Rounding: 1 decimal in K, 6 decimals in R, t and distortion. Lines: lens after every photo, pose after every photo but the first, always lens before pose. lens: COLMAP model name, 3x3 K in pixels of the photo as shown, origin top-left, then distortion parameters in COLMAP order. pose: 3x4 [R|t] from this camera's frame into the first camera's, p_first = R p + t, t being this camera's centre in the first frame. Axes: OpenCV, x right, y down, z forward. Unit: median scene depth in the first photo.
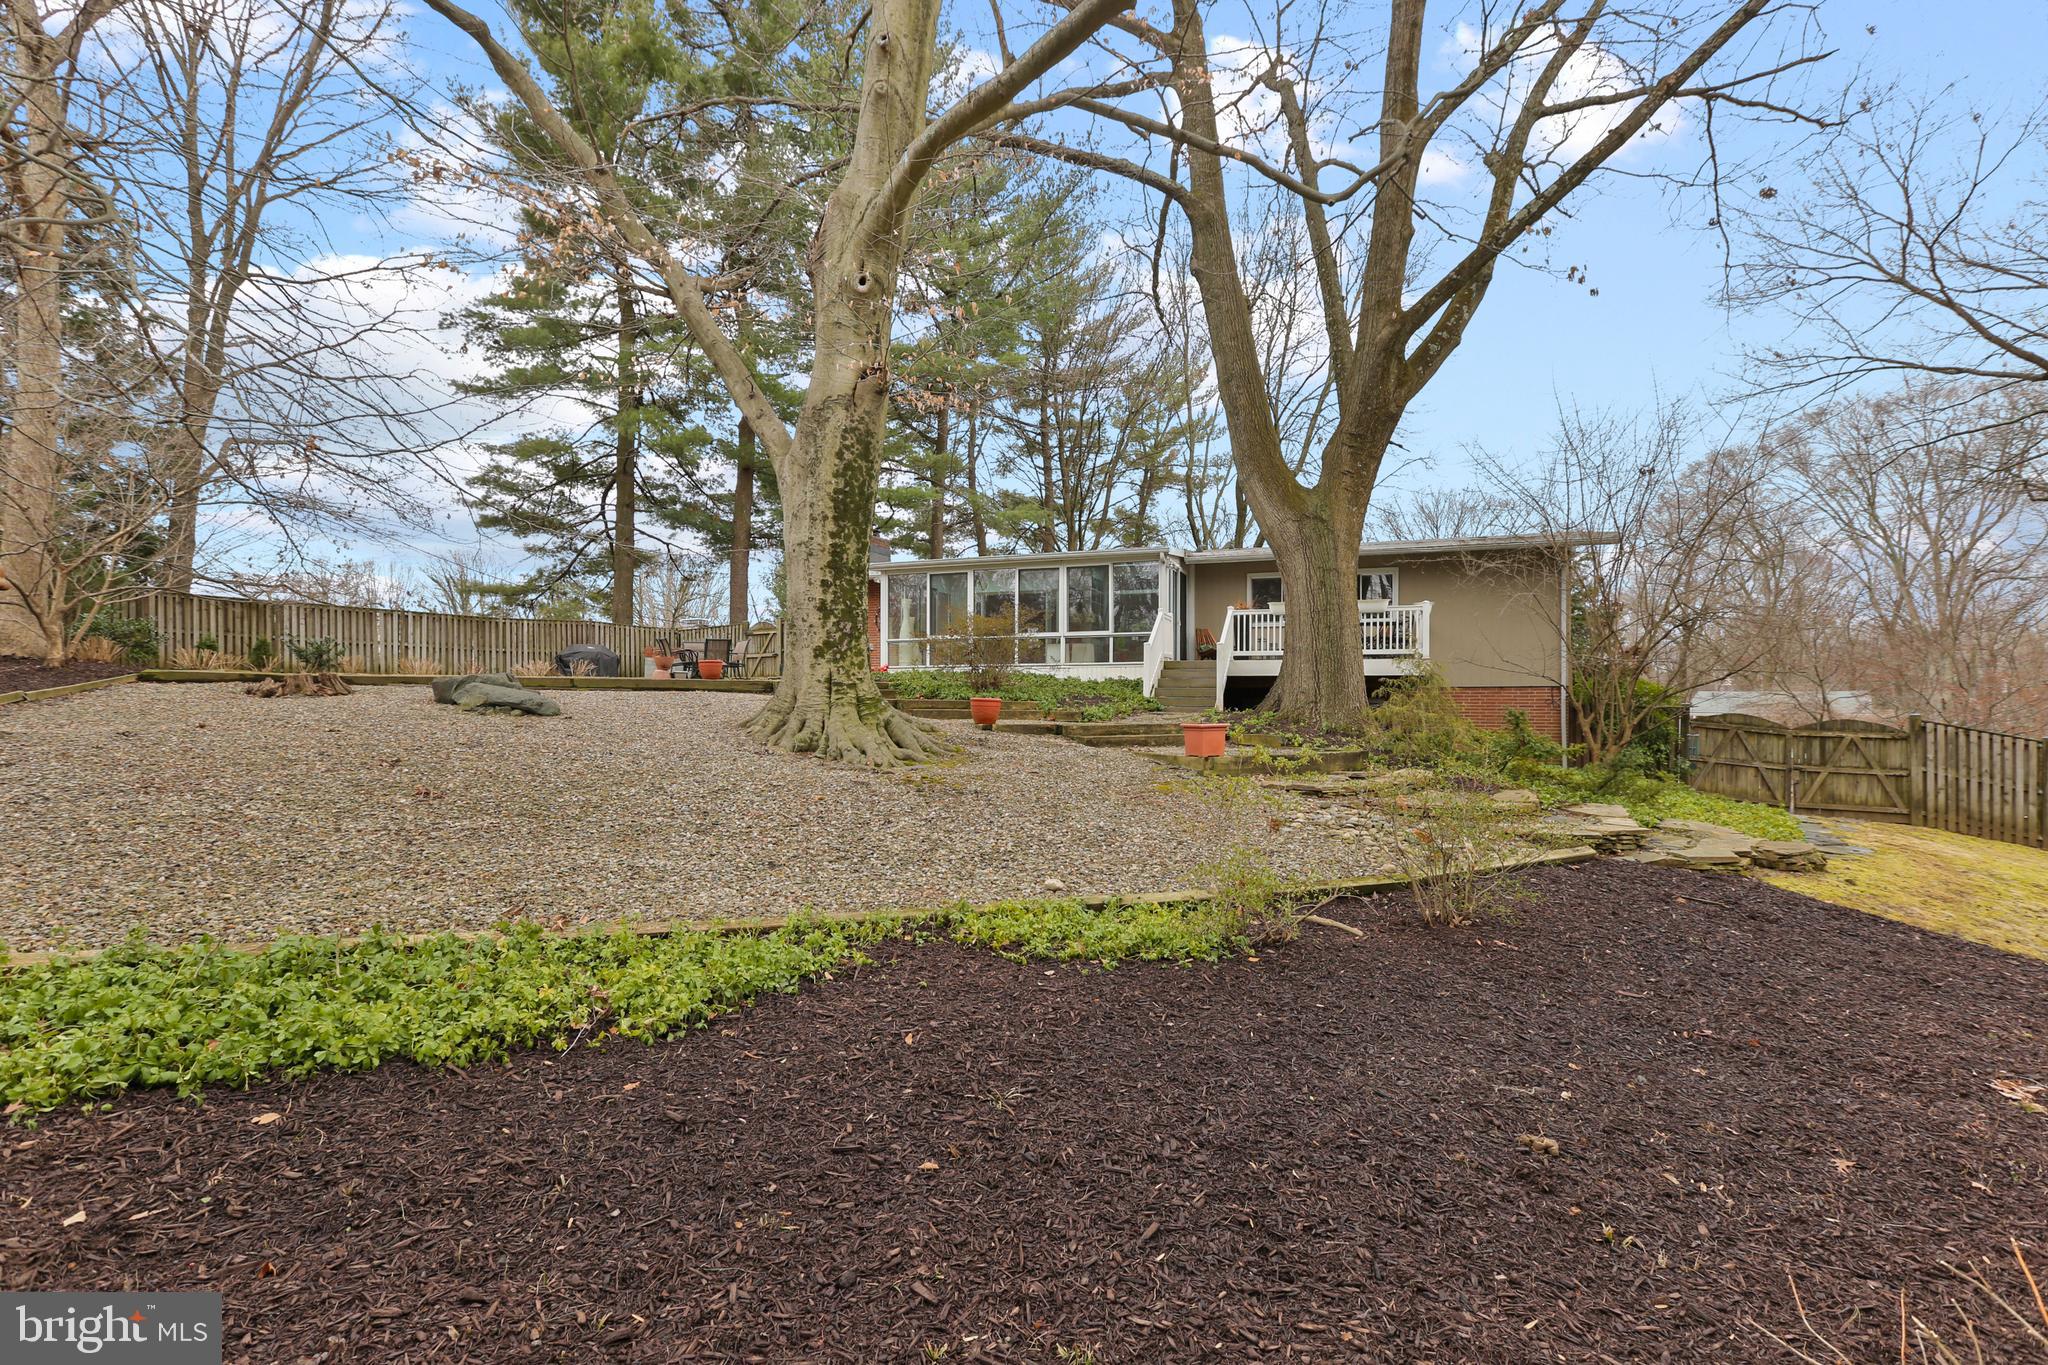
lens RADIAL K [[938.5, 0, 1009.3], [0, 938.5, 683.9], [0, 0, 1]] dist [0.011498, 0.003072]
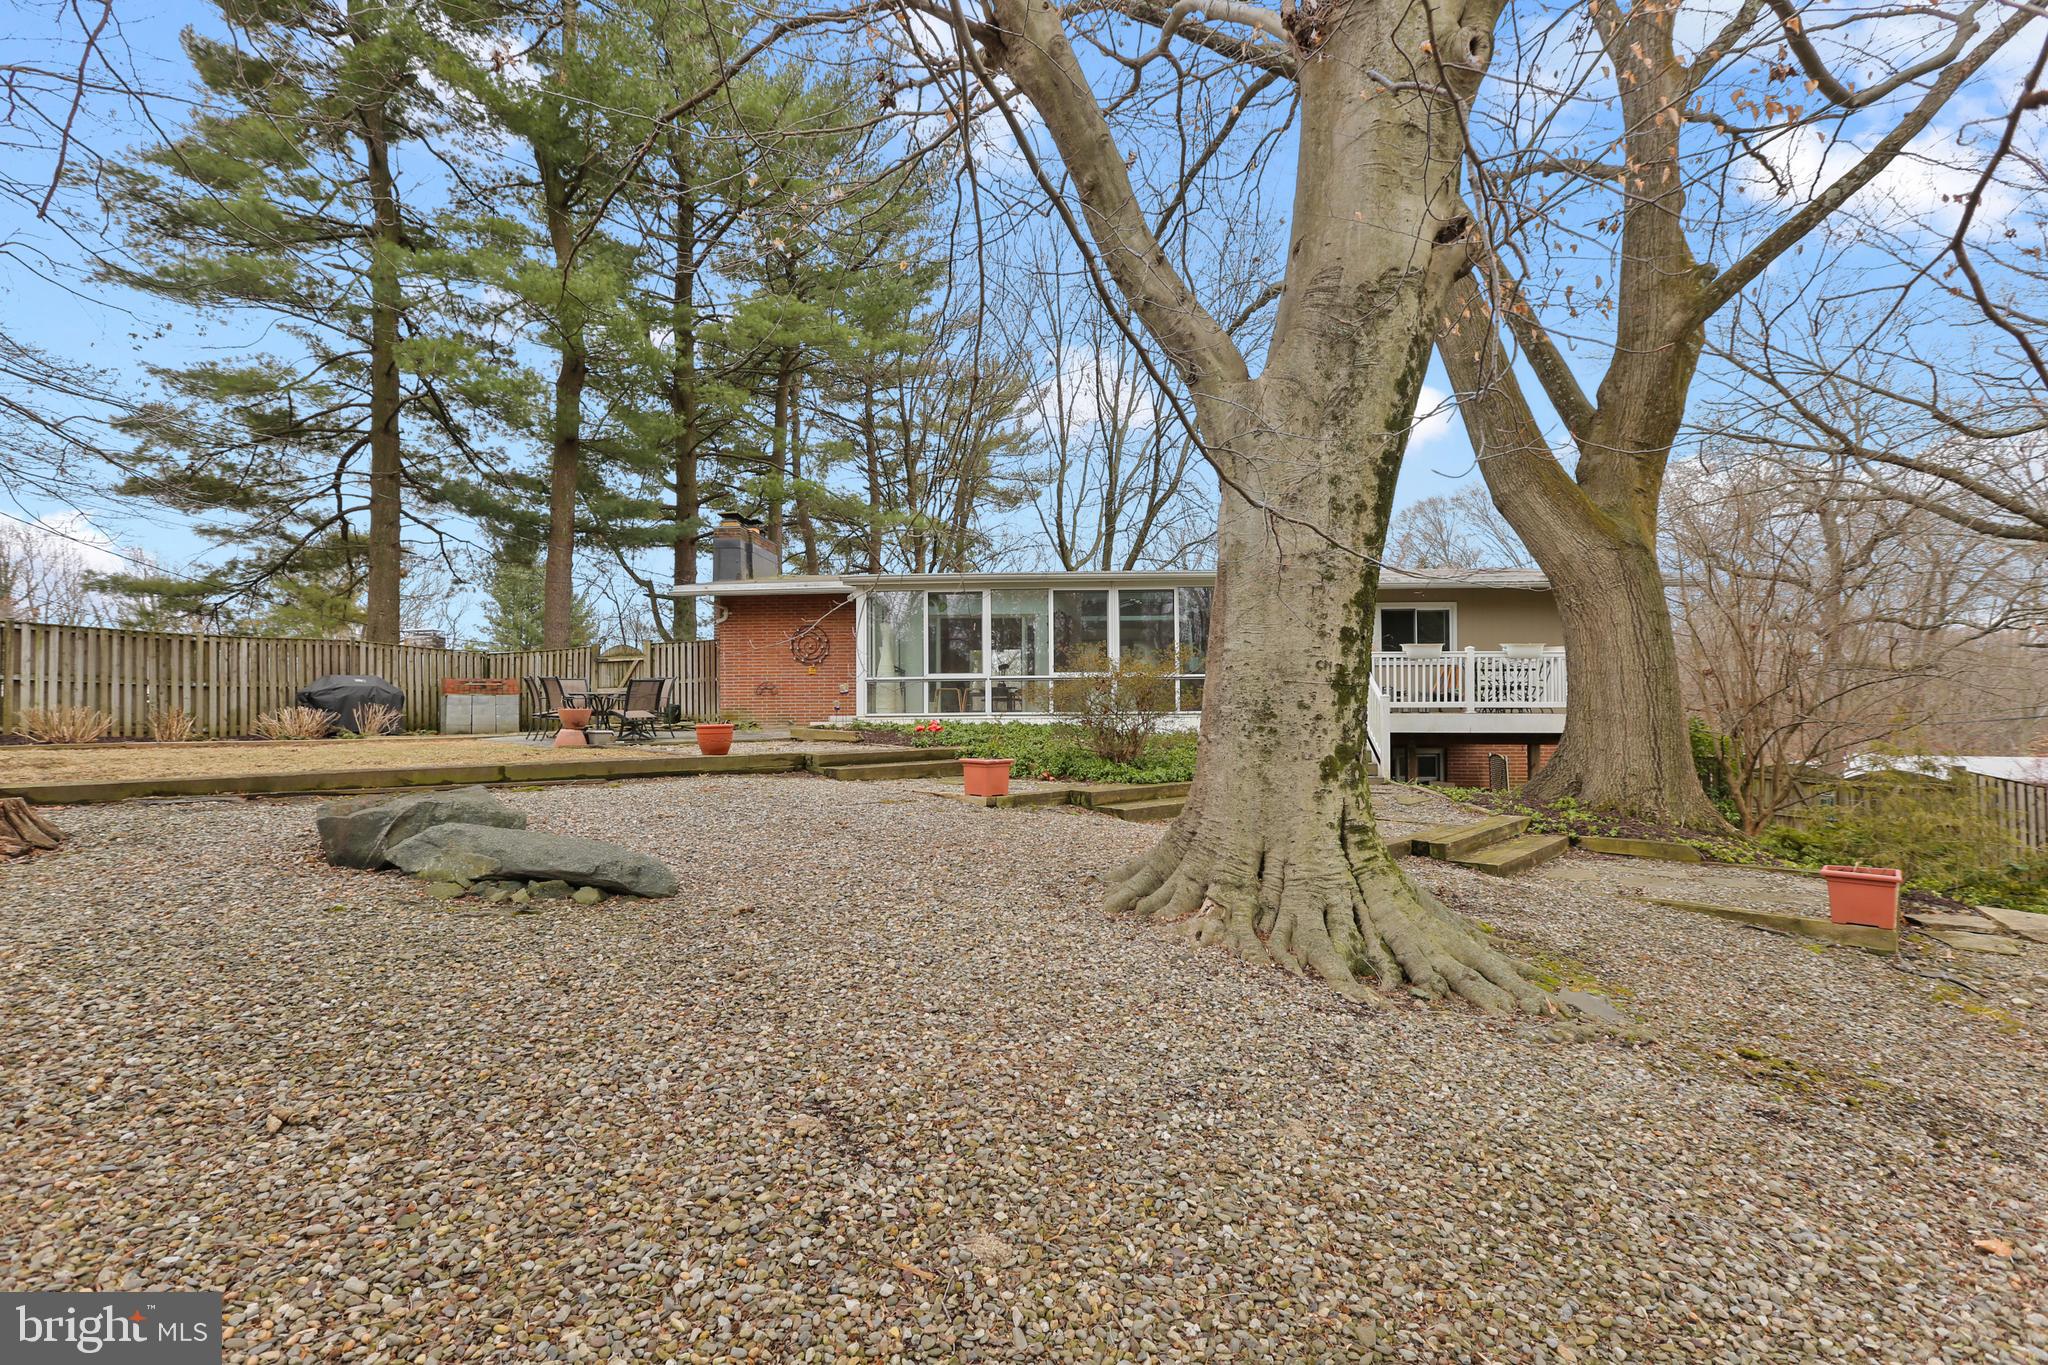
lens RADIAL K [[938.5, 0, 1029.0], [0, 938.5, 689.4], [0, 0, 1]] dist [0.011498, 0.003072]
pose [[0.954573, 0.000955, 0.297976, -0.277783], [0.001406, 0.999969, -0.007707, -0.039781], [-0.297974, 0.007776, 0.954542, 0.304275]]
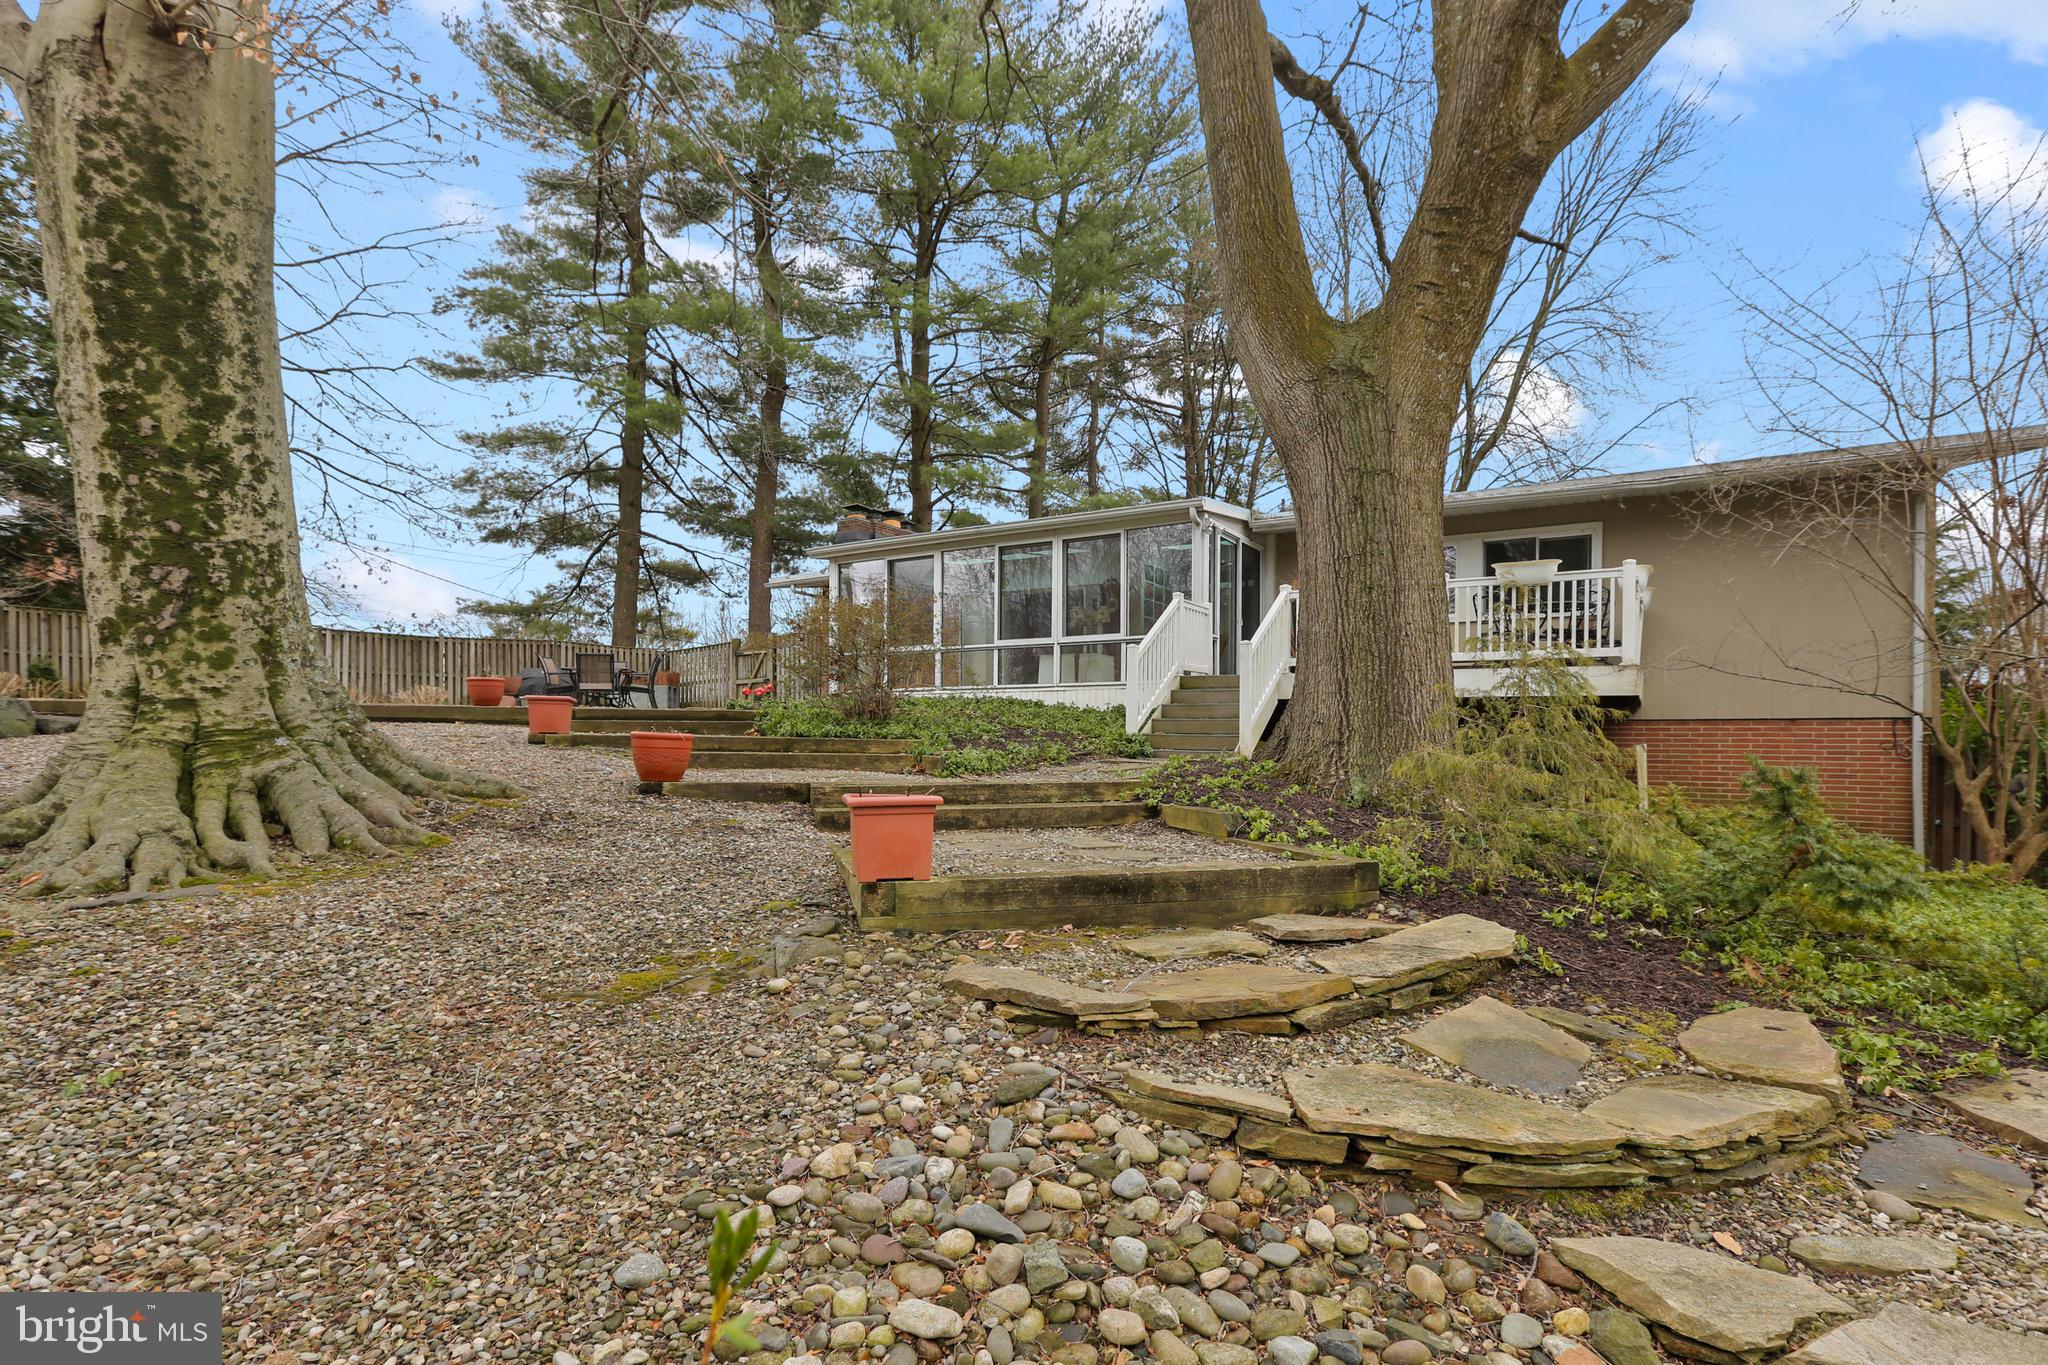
lens RADIAL K [[938.5, 0, 1077.6], [0, 938.5, 732.5], [0, 0, 1]] dist [0.011498, 0.003072]
pose [[0.982197, 0.002276, -0.187842, 0.195618], [-0.000351, 0.999947, 0.010277, 0.006130], [0.187856, -0.010028, 0.982145, 0.338912]]
